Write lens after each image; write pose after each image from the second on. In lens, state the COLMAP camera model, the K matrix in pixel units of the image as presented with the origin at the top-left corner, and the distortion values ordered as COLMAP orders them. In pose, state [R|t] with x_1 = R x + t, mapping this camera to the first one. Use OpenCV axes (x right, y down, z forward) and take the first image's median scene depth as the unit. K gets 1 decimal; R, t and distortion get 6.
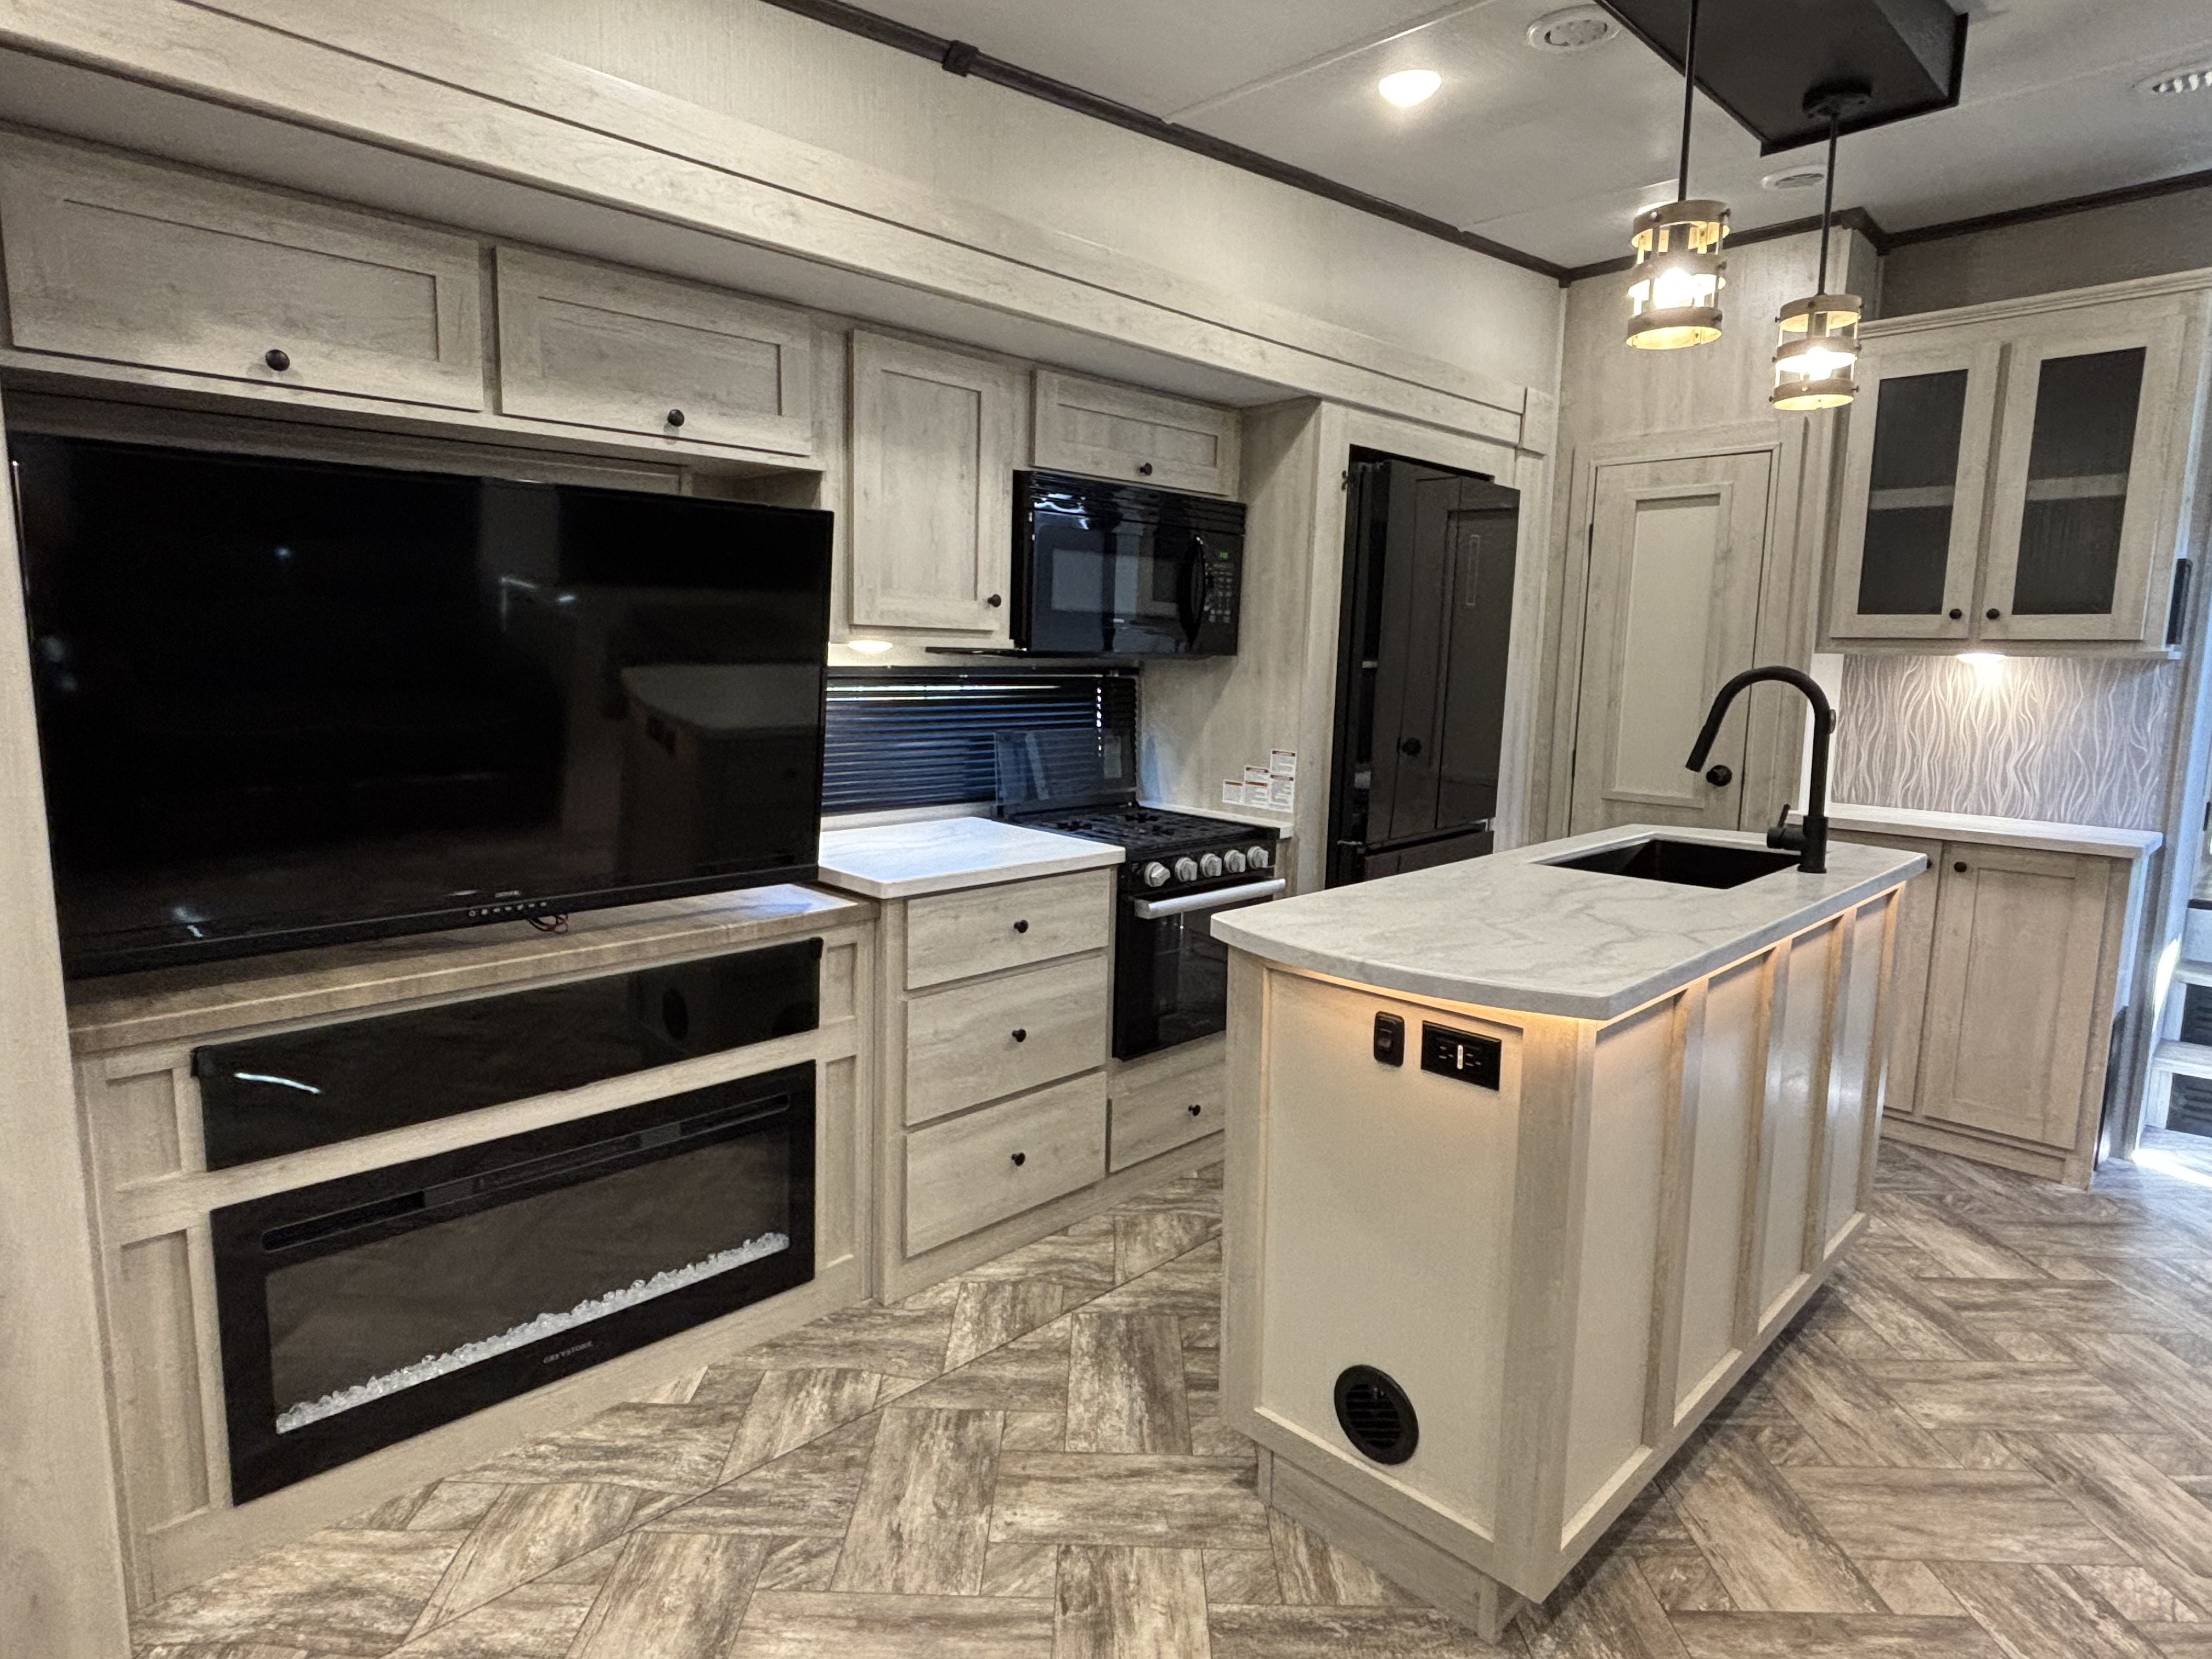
lens RADIAL K [[1223.2, 0, 1102.8], [0, 1223.2, 818.5], [0, 0, 1]] dist [-0.000478, 0.001831]
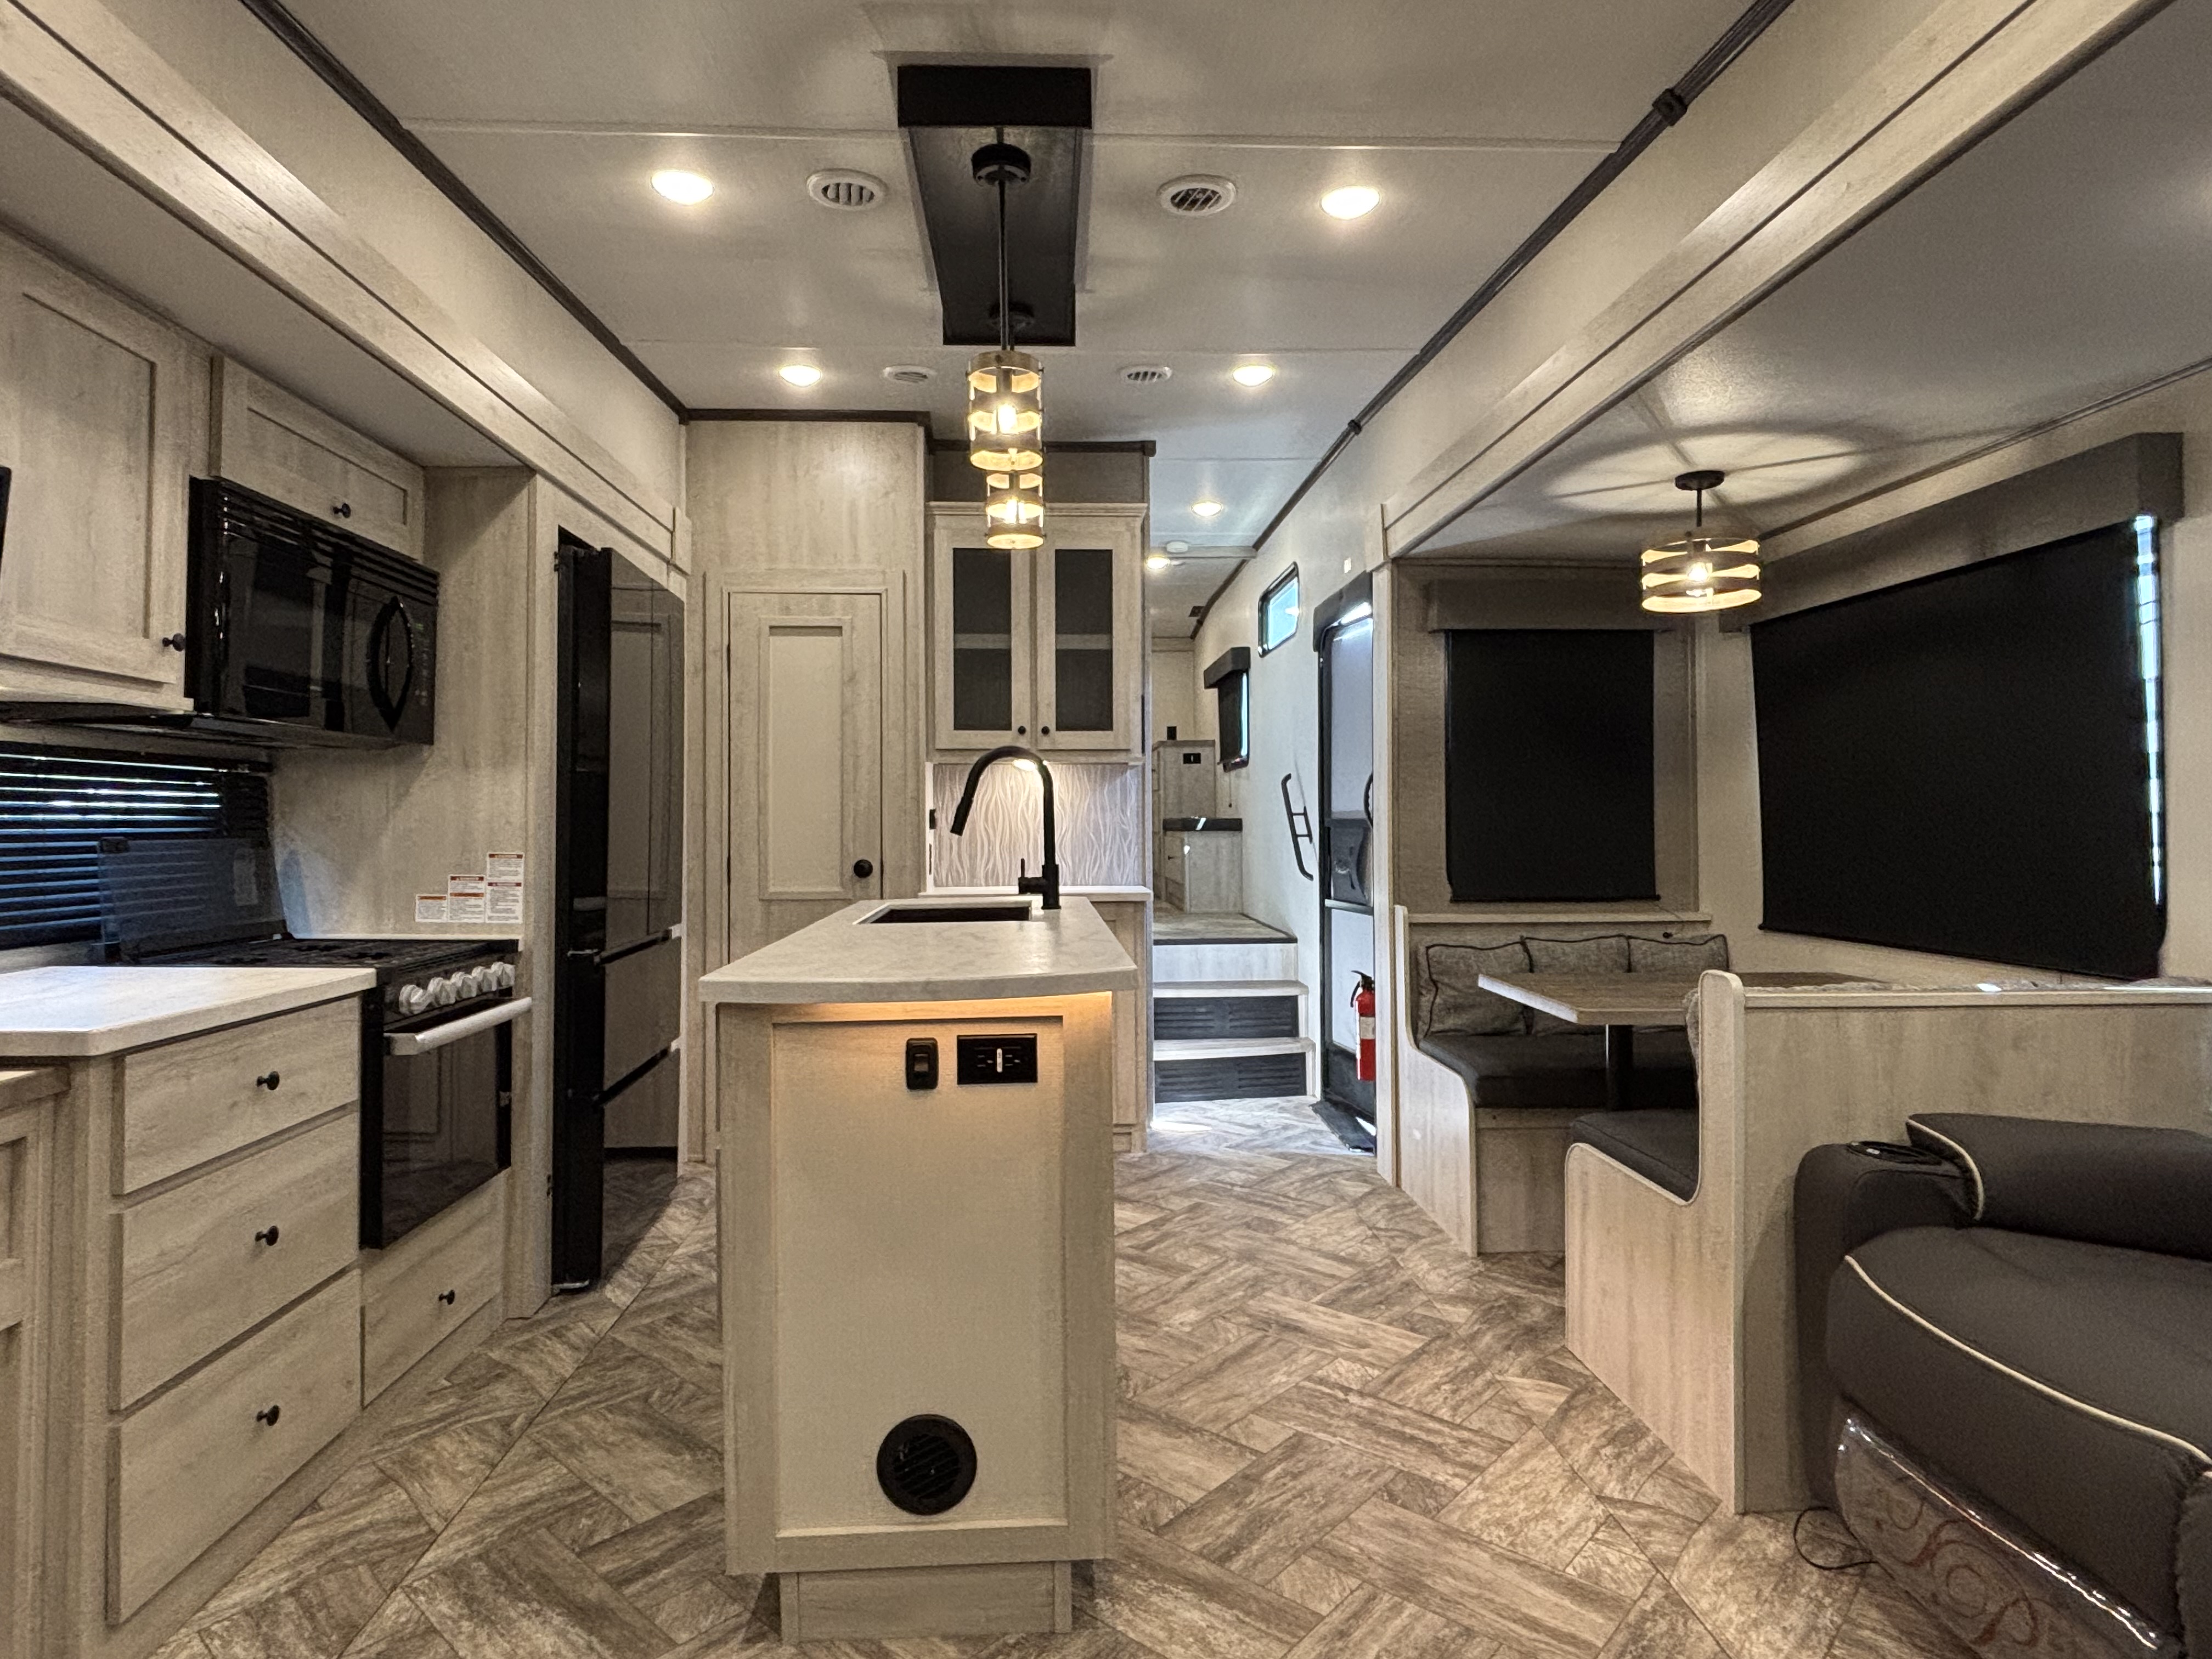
lens RADIAL K [[1215.2, 0, 1099.5], [0, 1215.2, 815.1], [0, 0, 1]] dist [0.061473, -0.058610]
pose [[0.660258, -0.016952, 0.750848, -0.276923], [0.120109, 0.989261, -0.083283, 0.050013], [-0.741373, 0.145172, 0.655203, 0.123460]]
